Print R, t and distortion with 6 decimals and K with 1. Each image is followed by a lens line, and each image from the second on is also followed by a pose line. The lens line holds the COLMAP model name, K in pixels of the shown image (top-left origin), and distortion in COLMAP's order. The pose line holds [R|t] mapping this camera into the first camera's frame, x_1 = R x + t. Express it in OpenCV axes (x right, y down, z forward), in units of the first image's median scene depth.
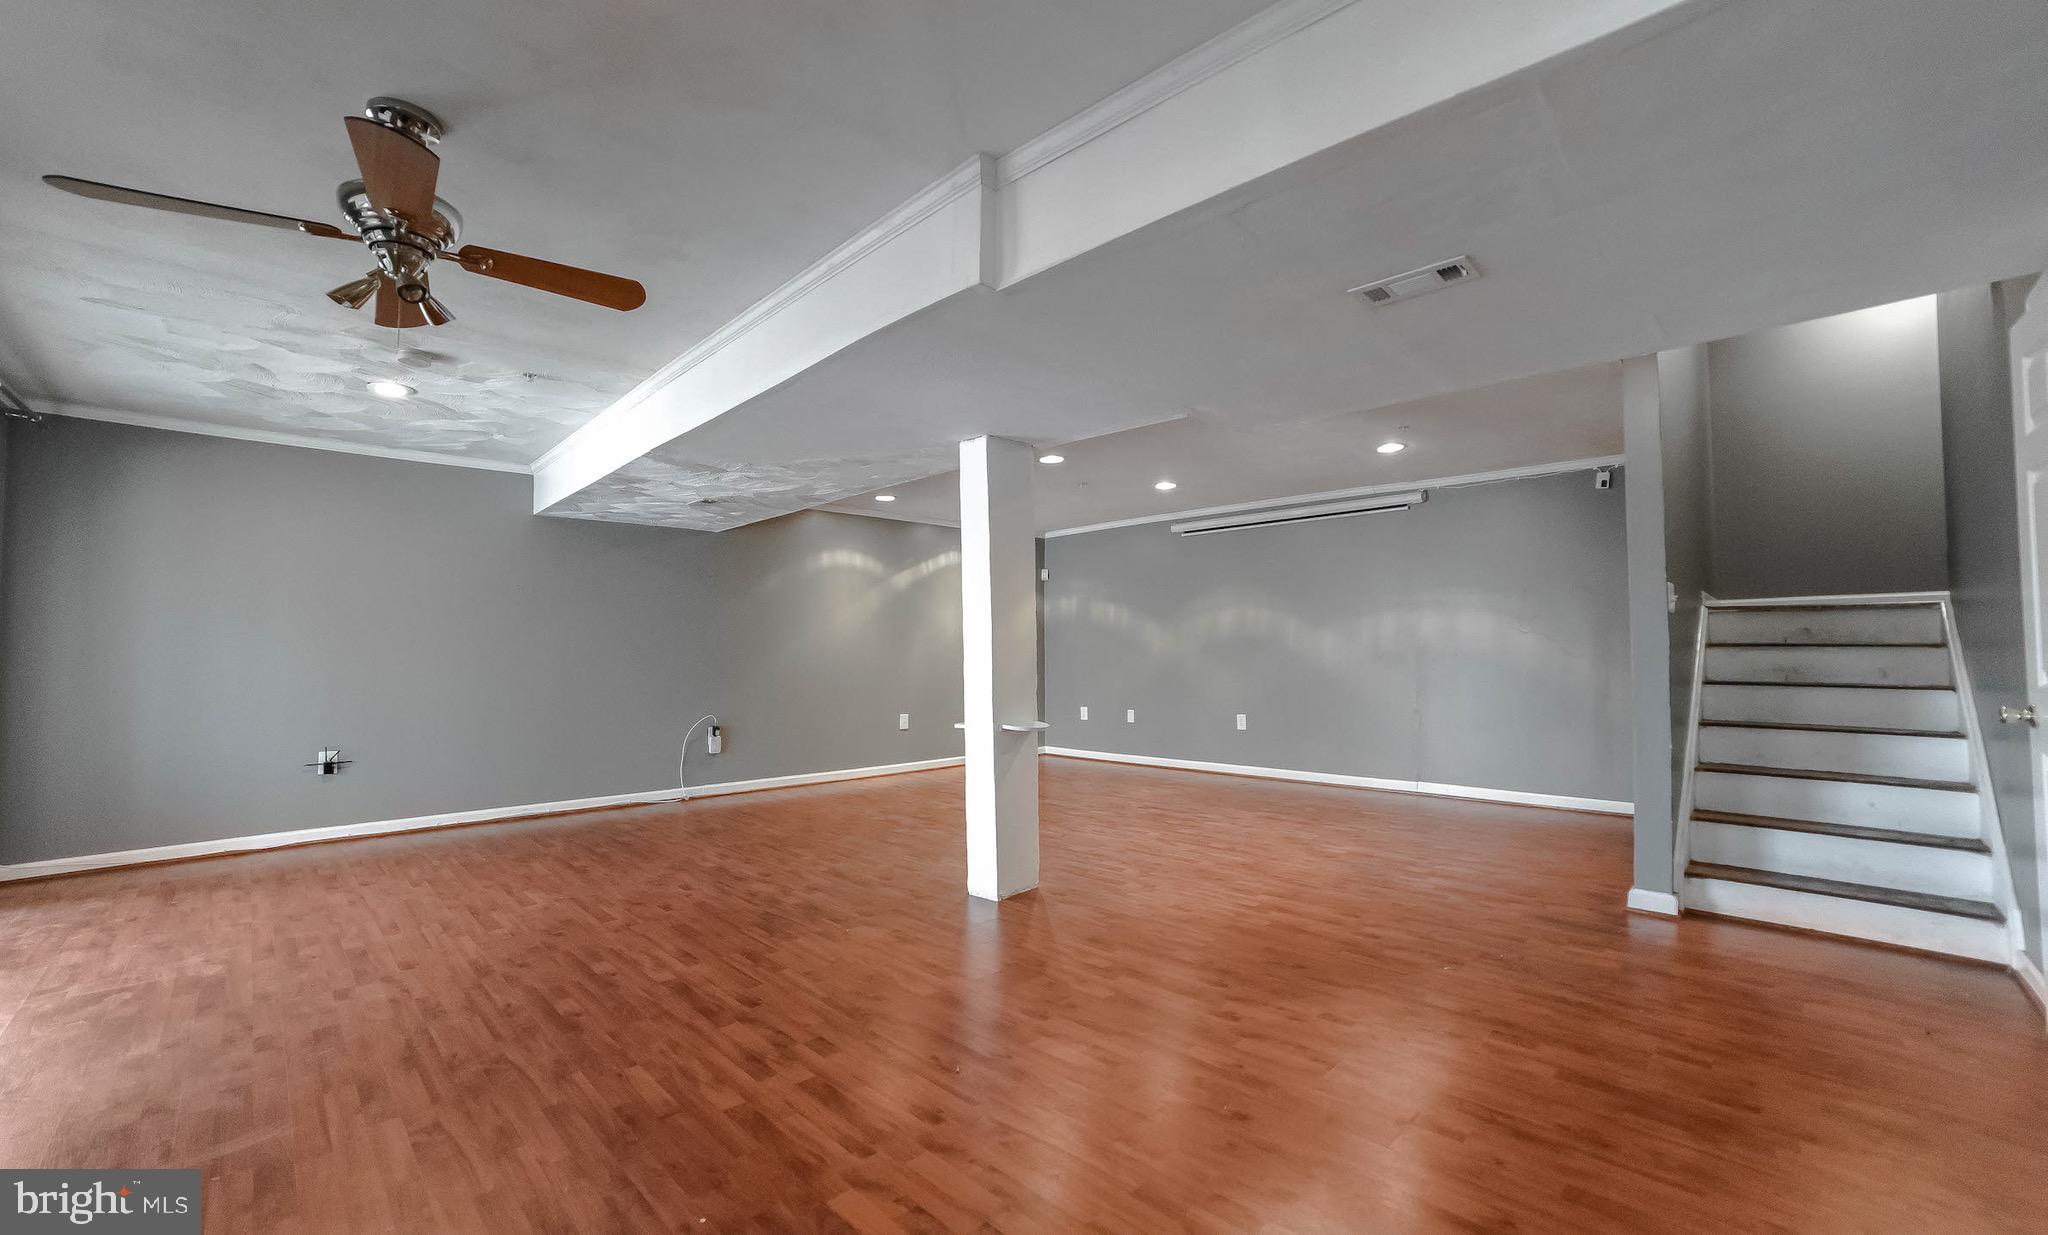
lens RADIAL K [[840.1, 0, 983.9], [0, 840.1, 615.3], [0, 0, 1]] dist [-0.093944, 0.017230]
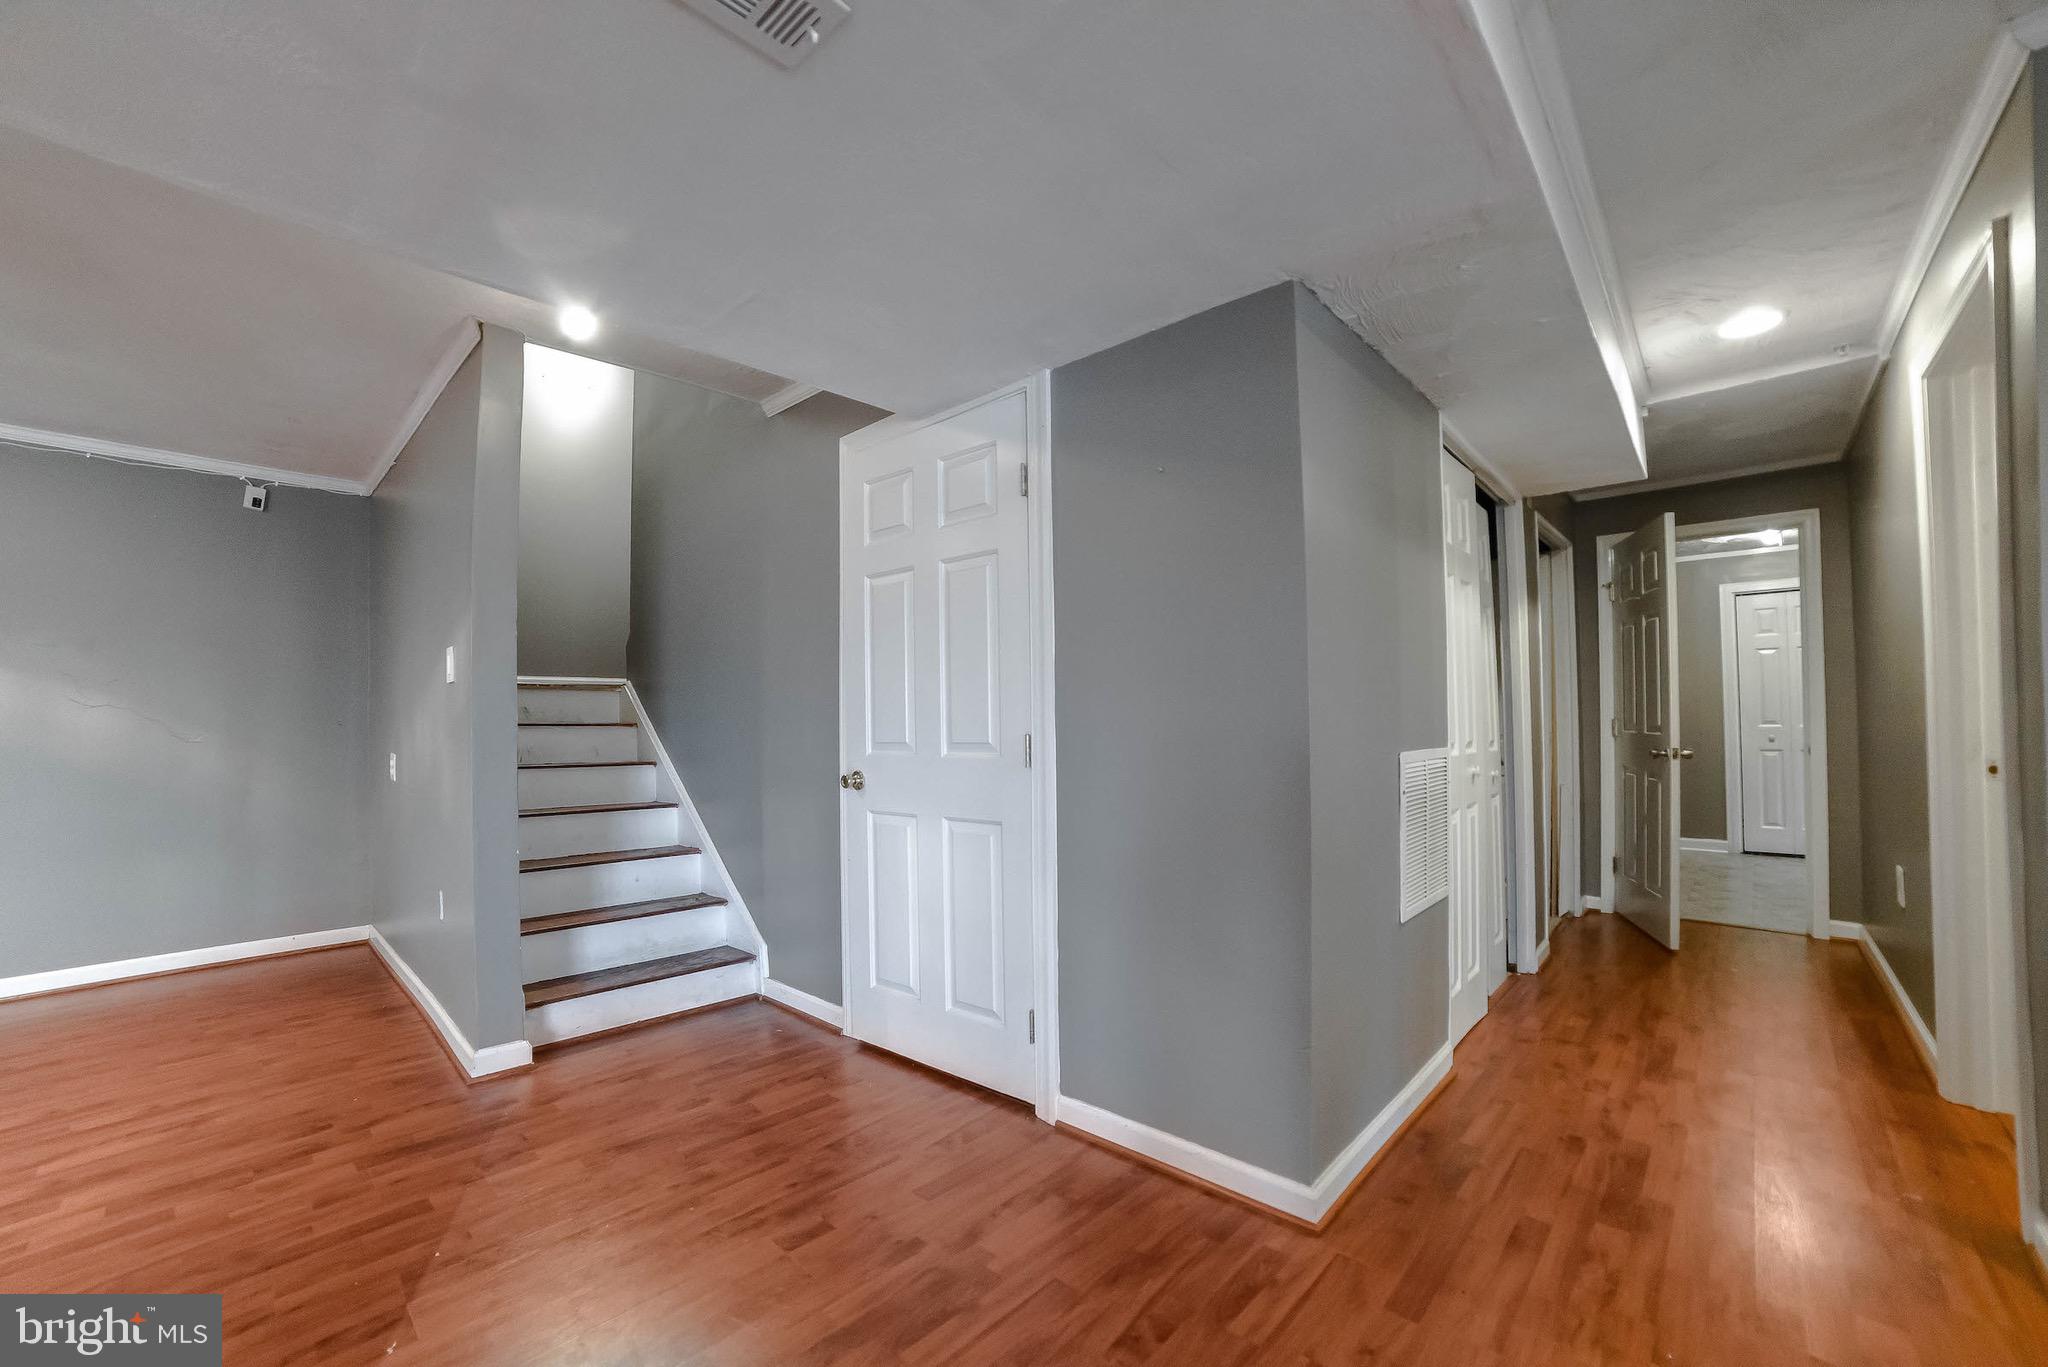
lens RADIAL K [[825.7, 0, 1025.6], [0, 825.7, 697.7], [0, 0, 1]] dist [-0.088458, 0.030878]
pose [[-0.077424, 0.037759, 0.996283, 0.042410], [-0.026565, 0.998850, -0.039920, 0.035350], [-0.996644, -0.029557, -0.076331, 0.570604]]
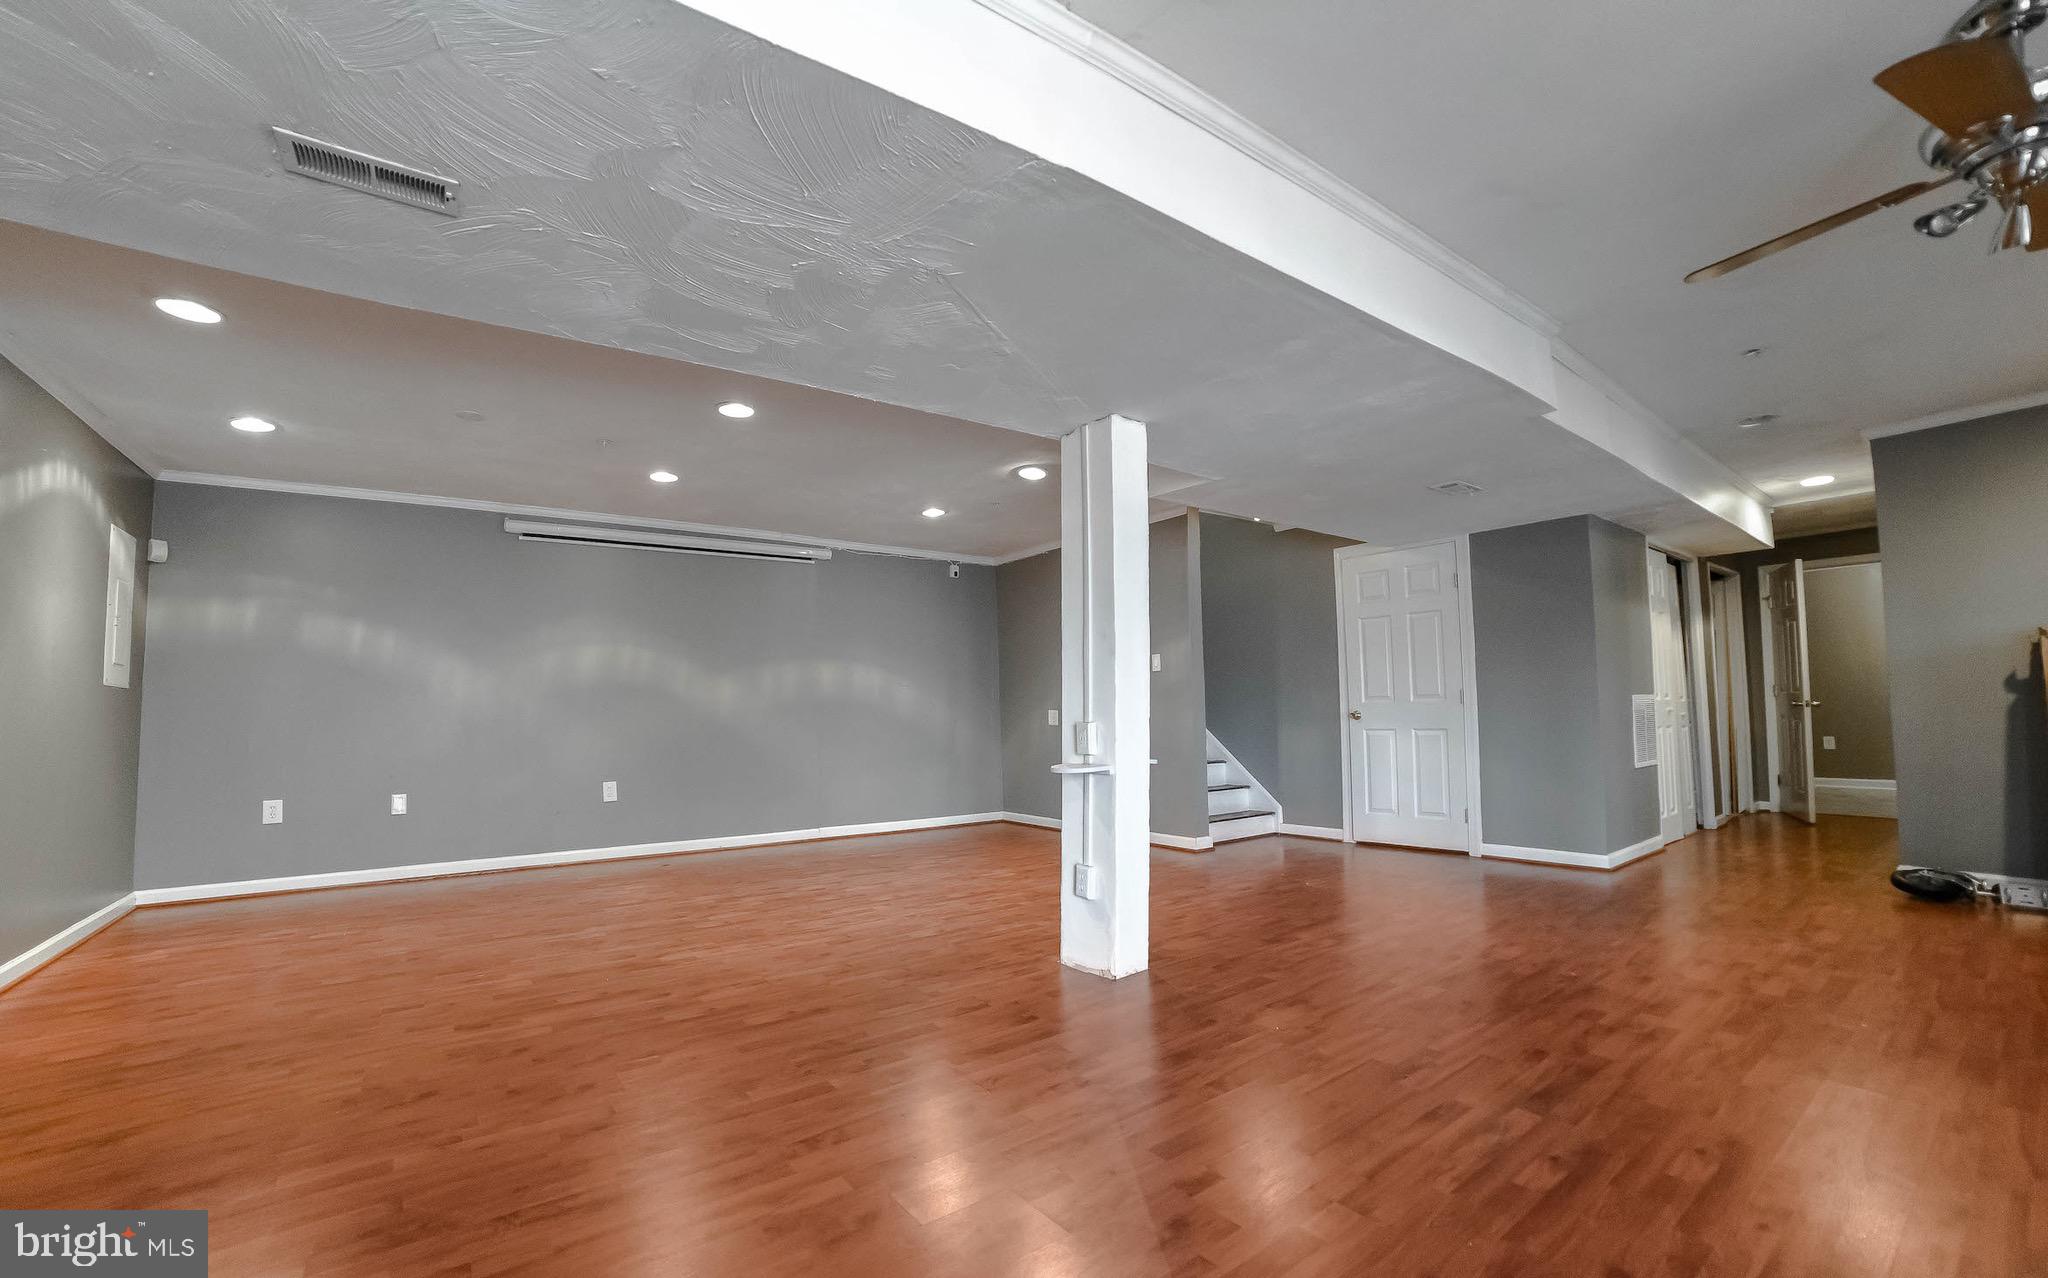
lens RADIAL K [[885.7, 0, 1024.3], [0, 885.7, 654.1], [0, 0, 1]] dist [-0.040185, 0.000764]
pose [[0.072267, 0.068898, 0.995003, -1.083098], [-0.020170, 0.997508, -0.067606, 0.104366], [-0.997181, -0.015183, 0.073477, 1.264923]]
